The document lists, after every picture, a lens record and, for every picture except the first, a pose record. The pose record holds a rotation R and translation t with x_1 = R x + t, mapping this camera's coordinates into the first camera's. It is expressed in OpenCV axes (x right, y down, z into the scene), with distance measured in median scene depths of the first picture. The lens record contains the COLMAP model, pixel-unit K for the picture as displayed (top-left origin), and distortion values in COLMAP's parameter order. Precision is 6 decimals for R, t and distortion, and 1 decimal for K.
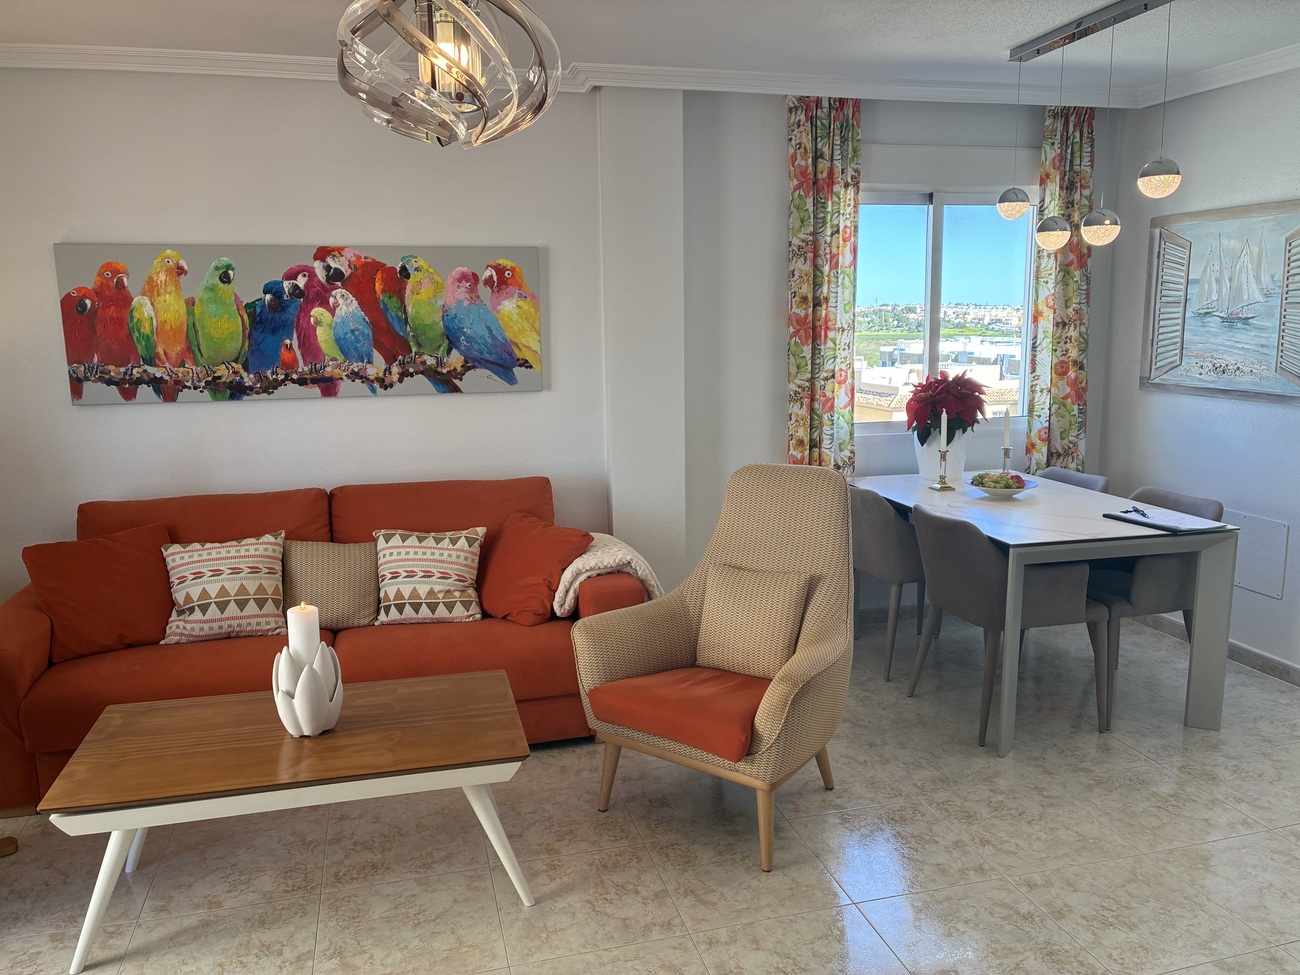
lens RADIAL K [[973.4, 0, 629.5], [0, 973.4, 485.9], [0, 0, 1]] dist [0.061494, -0.100561]
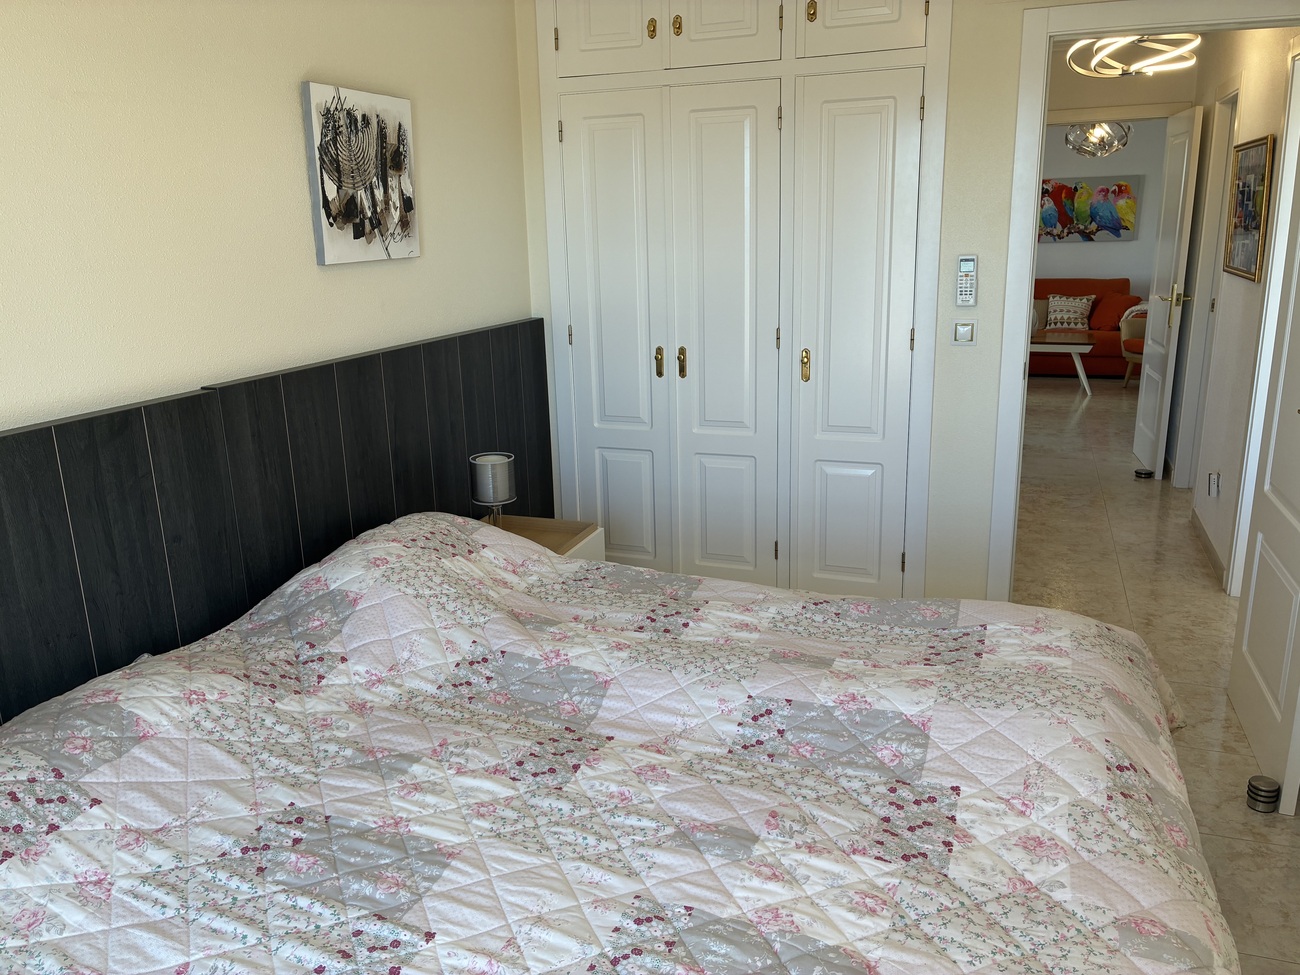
lens RADIAL K [[1004.7, 0, 650.0], [0, 1004.7, 487.5], [0, 0, 1]] dist [0.071889, -0.075993]
pose [[0.826665, 0.137196, -0.545712, 0.362179], [-0.081674, 0.988806, 0.124870, 0.272412], [0.556735, -0.058655, 0.828617, -1.656757]]
